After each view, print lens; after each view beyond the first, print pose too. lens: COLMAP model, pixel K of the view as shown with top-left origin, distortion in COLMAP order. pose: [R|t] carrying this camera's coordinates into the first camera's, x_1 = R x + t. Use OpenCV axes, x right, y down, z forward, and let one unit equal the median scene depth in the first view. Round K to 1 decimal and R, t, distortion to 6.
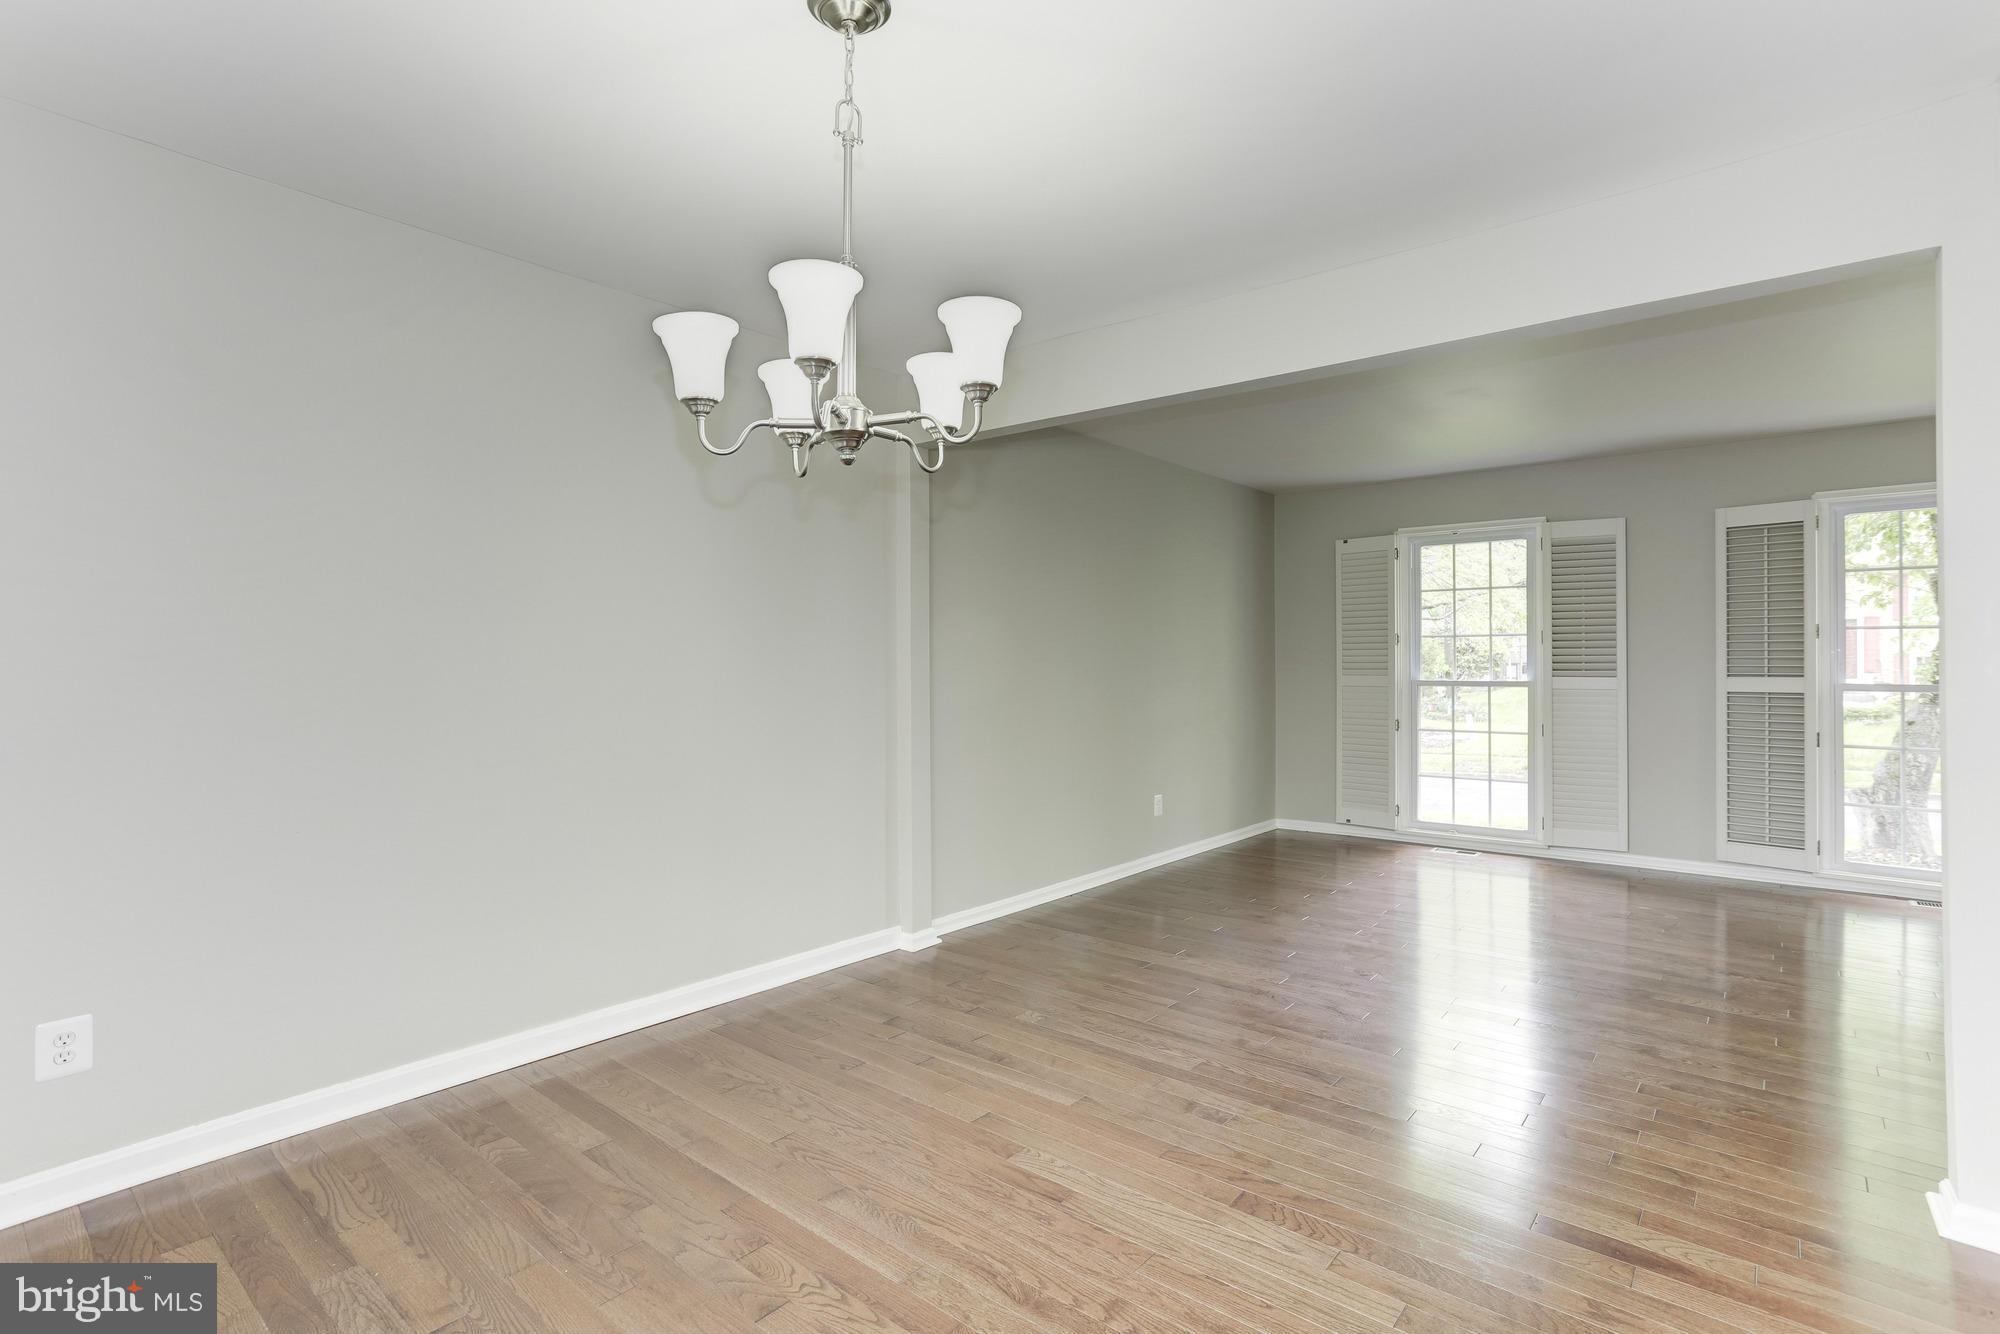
lens RADIAL K [[964.5, 0, 1006.2], [0, 964.5, 658.0], [0, 0, 1]] dist [-0.027097, 0.014510]
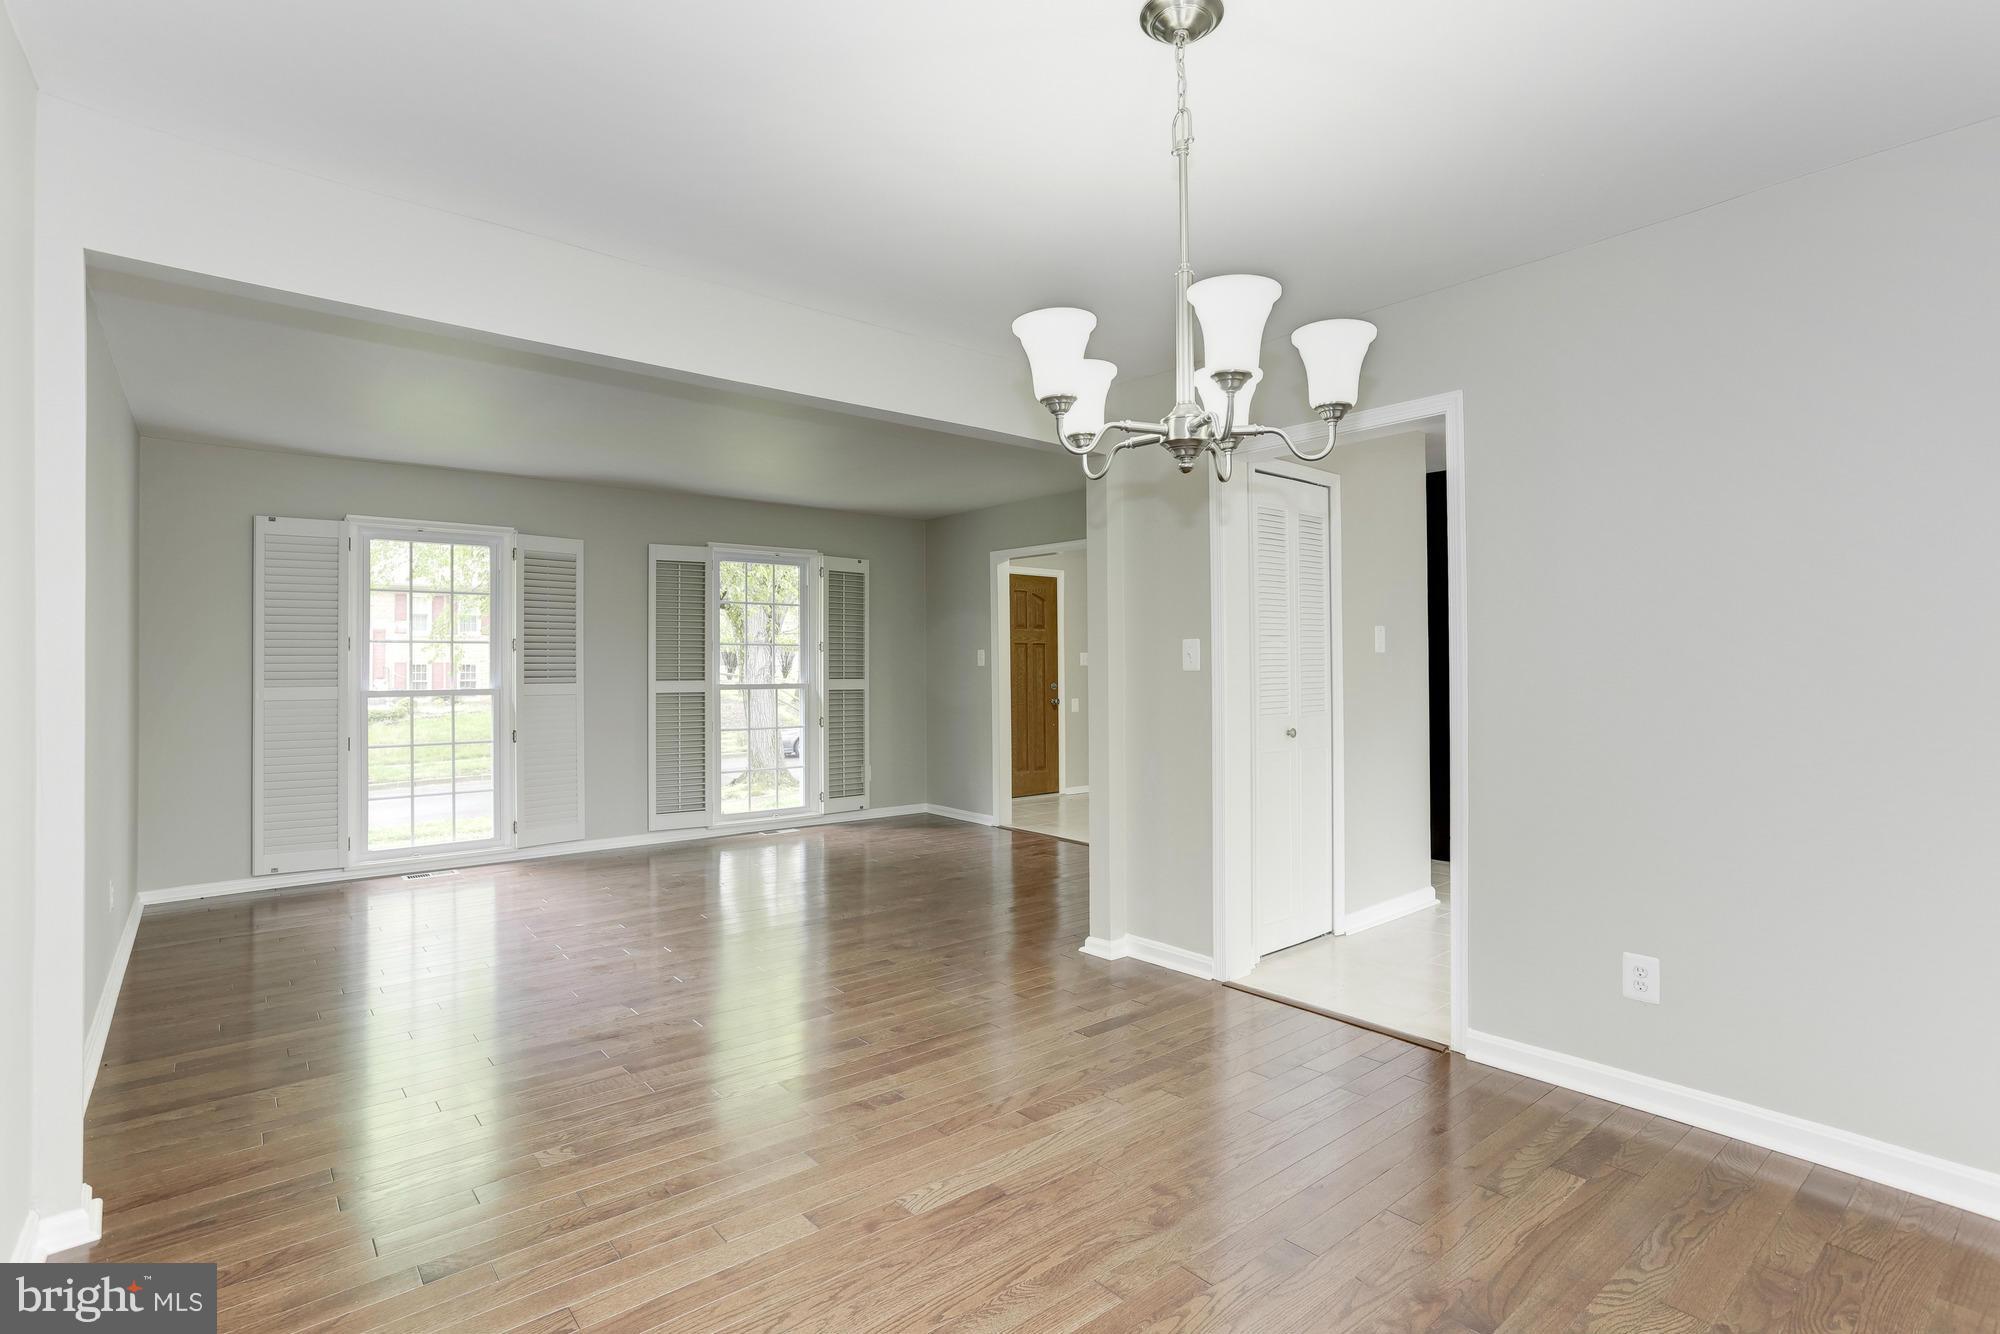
lens RADIAL K [[964.5, 0, 1004.3], [0, 964.5, 662.4], [0, 0, 1]] dist [-0.027097, 0.014510]
pose [[0.186237, 0.005246, 0.982491, -0.363300], [-0.000285, 0.999986, -0.005285, 0.001845], [-0.982505, 0.000704, 0.186236, 0.309115]]
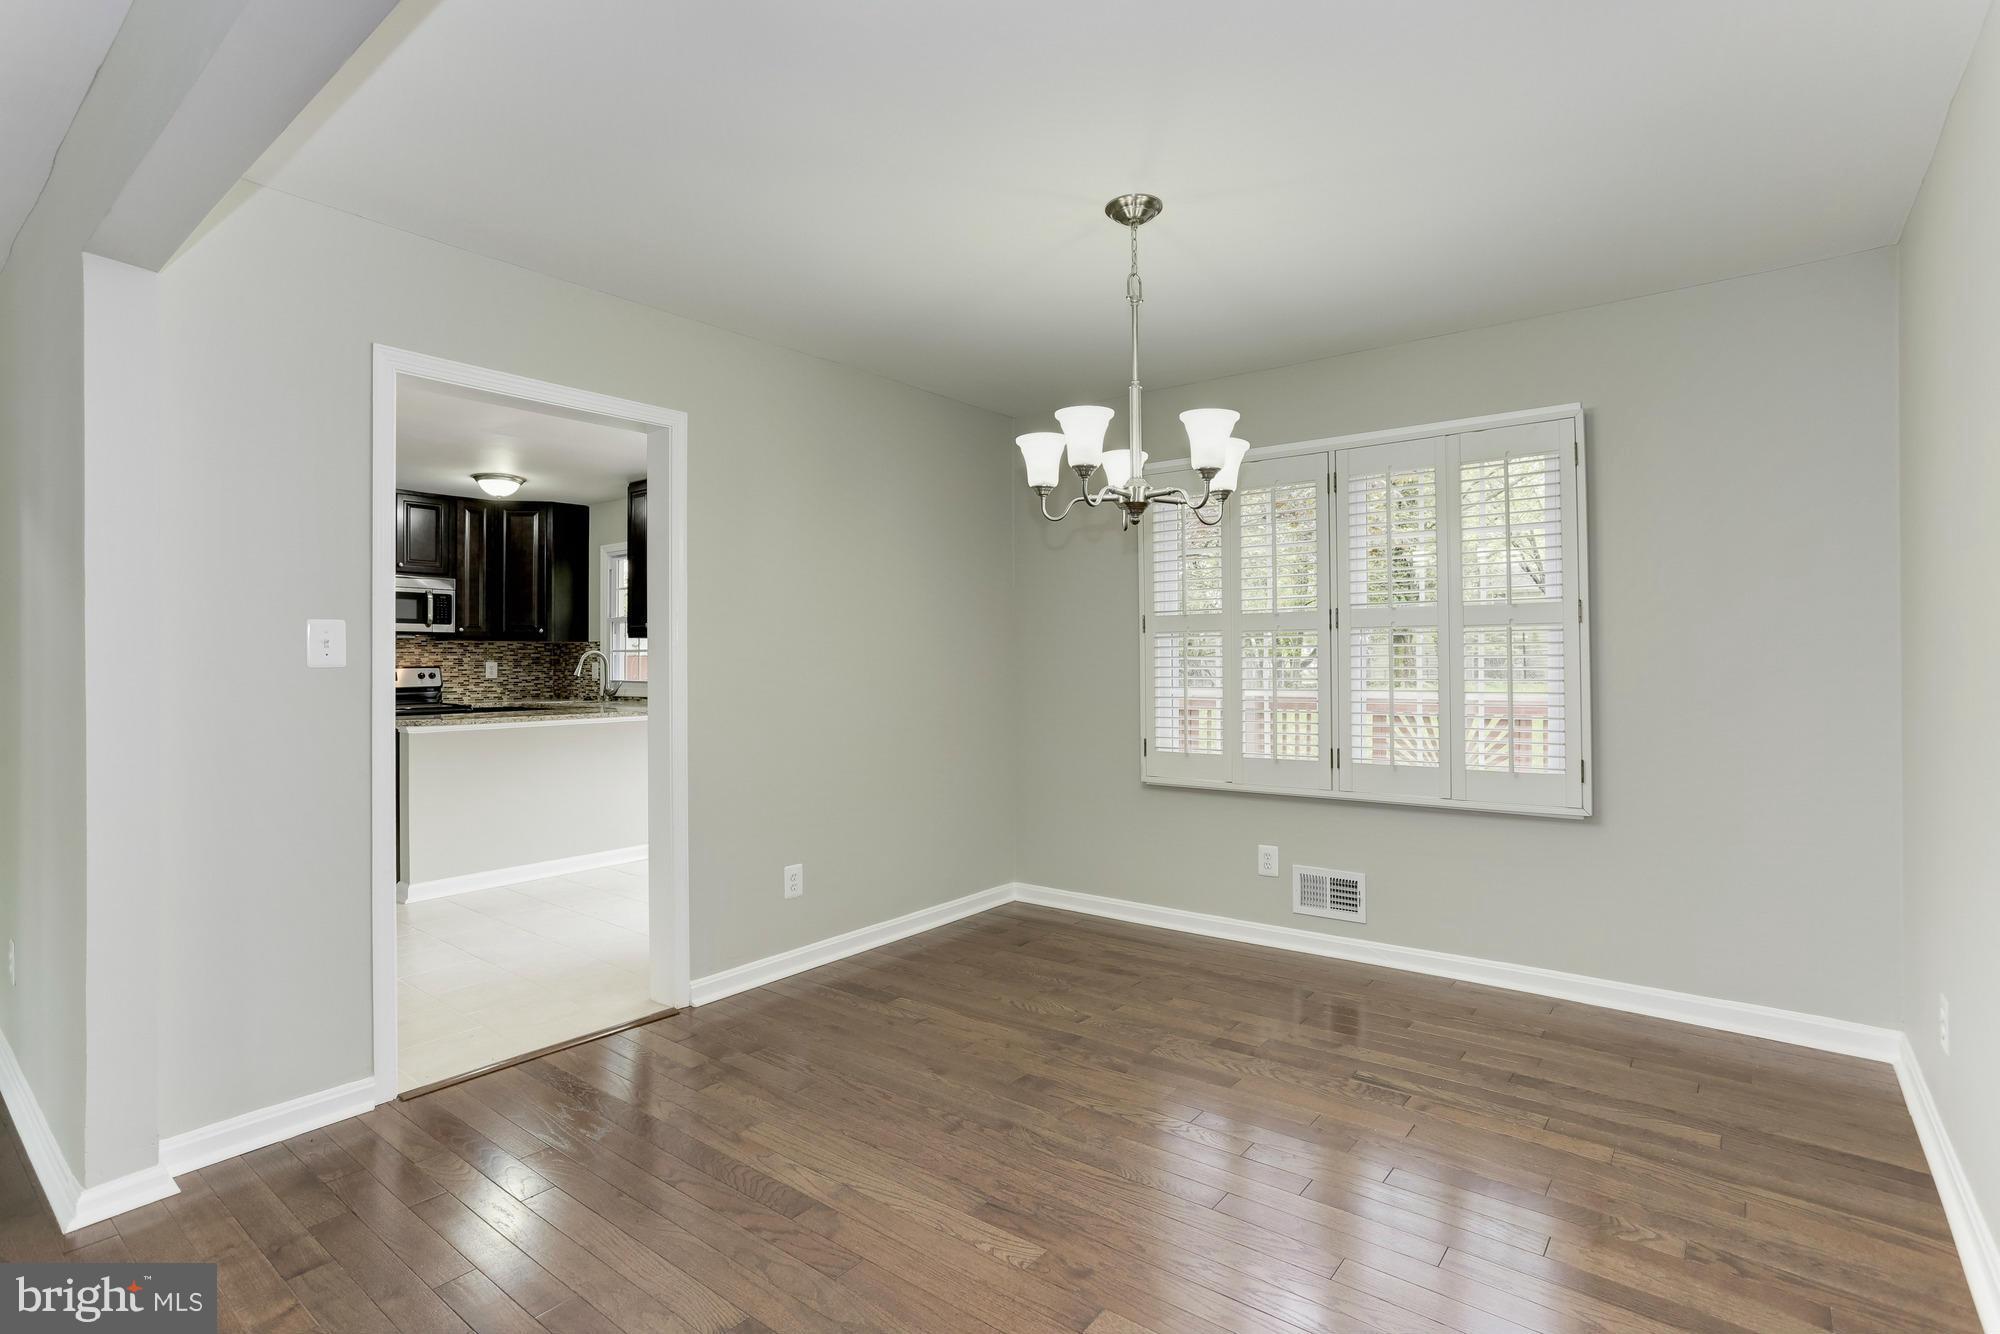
lens RADIAL K [[964.5, 0, 999.5], [0, 964.5, 647.0], [0, 0, 1]] dist [-0.027097, 0.014510]
pose [[-0.999748, 0.000630, -0.022427, 0.025079], [0.001083, 0.999795, -0.020203, 0.003879], [0.022410, -0.020222, -0.999544, 0.766286]]
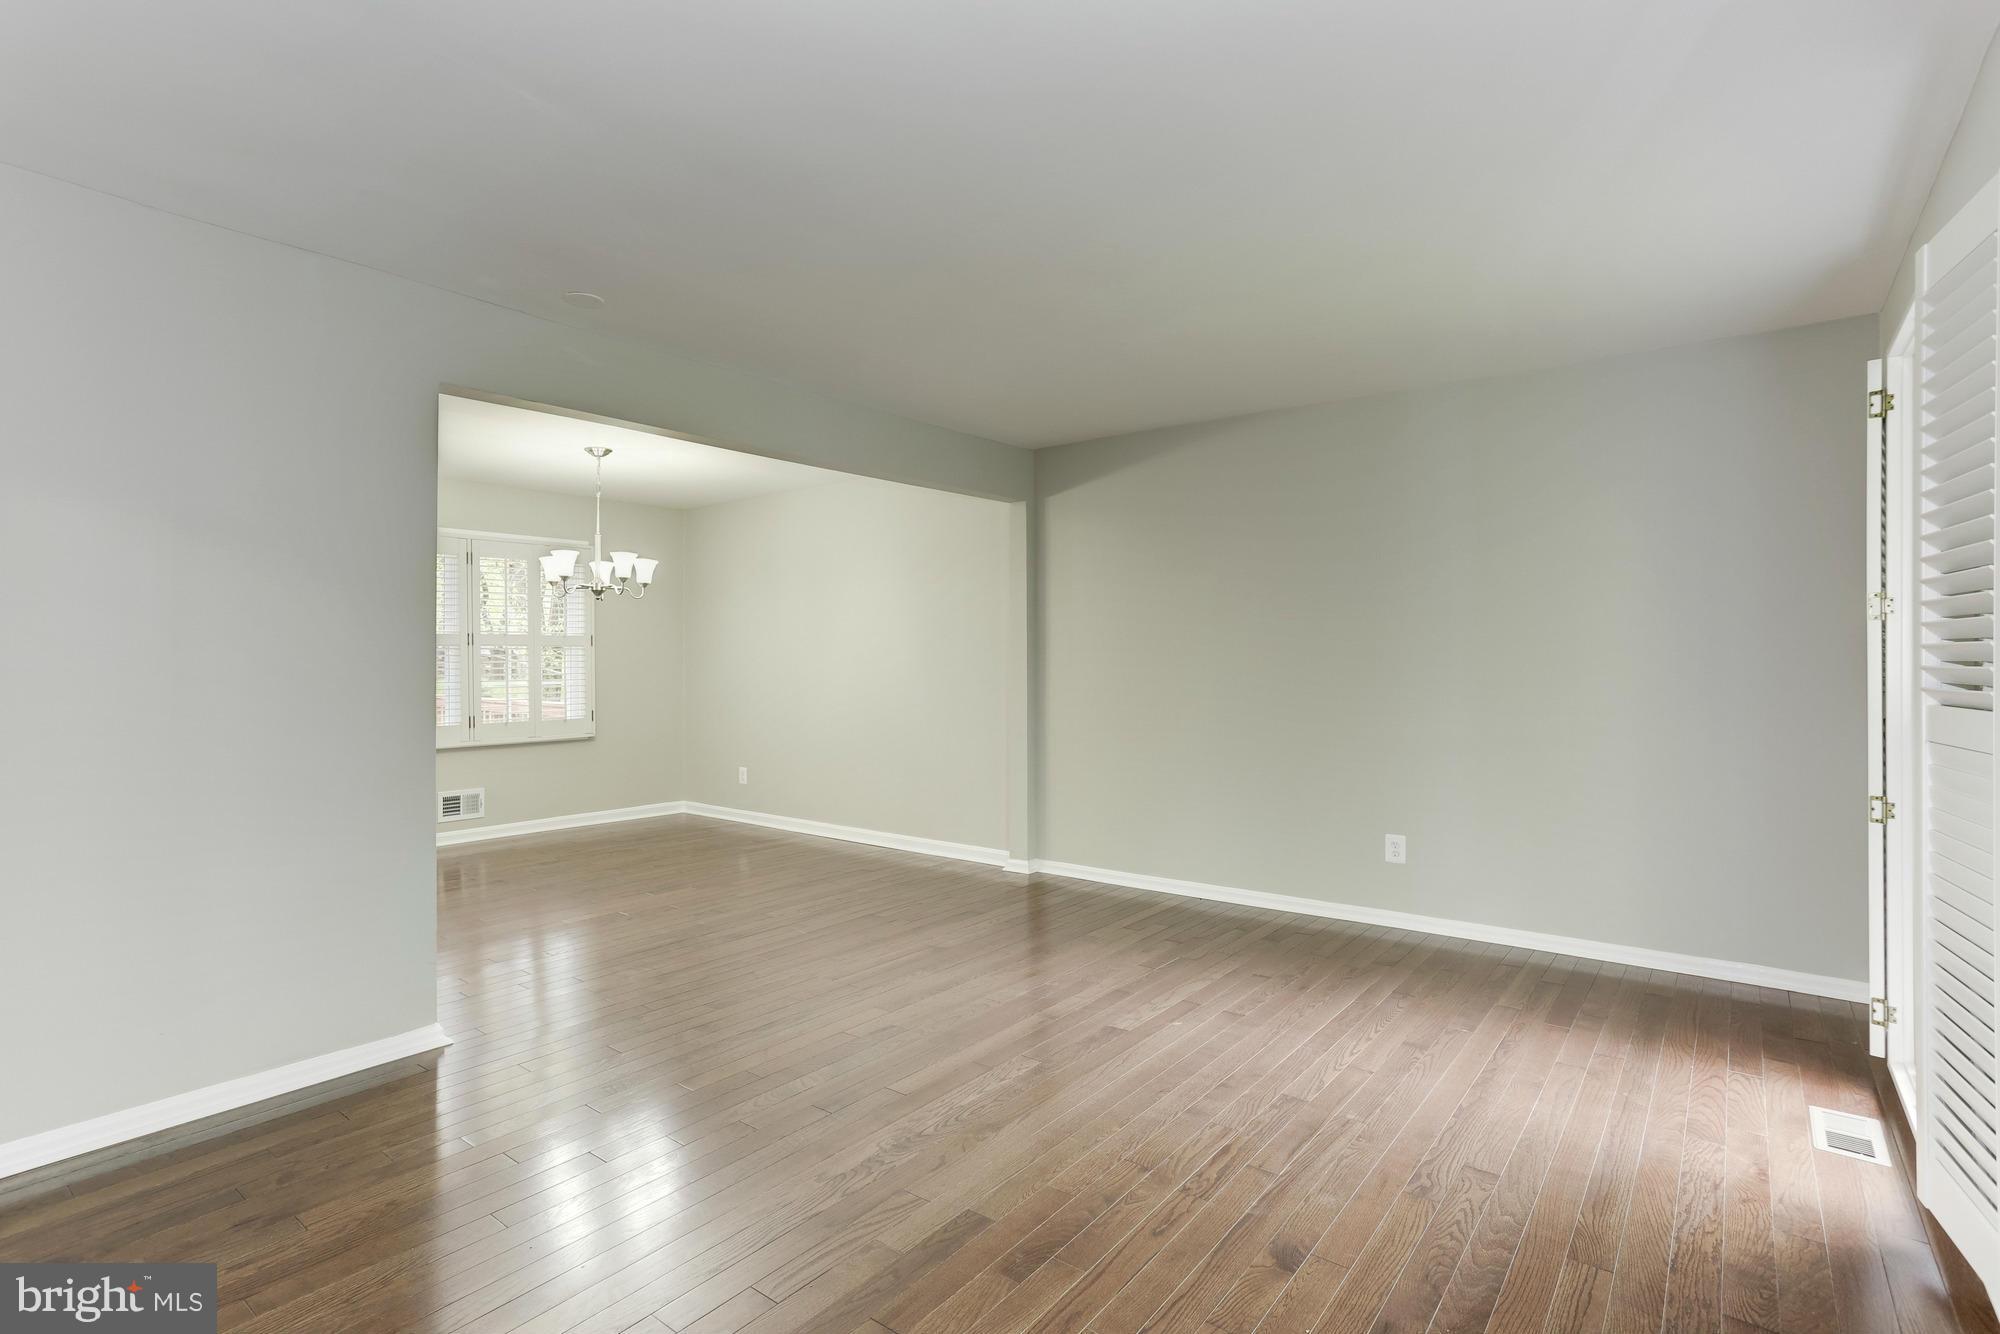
lens RADIAL K [[964.5, 0, 1010.7], [0, 964.5, 665.7], [0, 0, 1]] dist [-0.027097, 0.014510]
pose [[0.035370, 0.005585, -0.999359, 0.943691], [0.009767, 0.999935, 0.005934, 0.001066], [0.999327, -0.009971, 0.035313, 0.692568]]
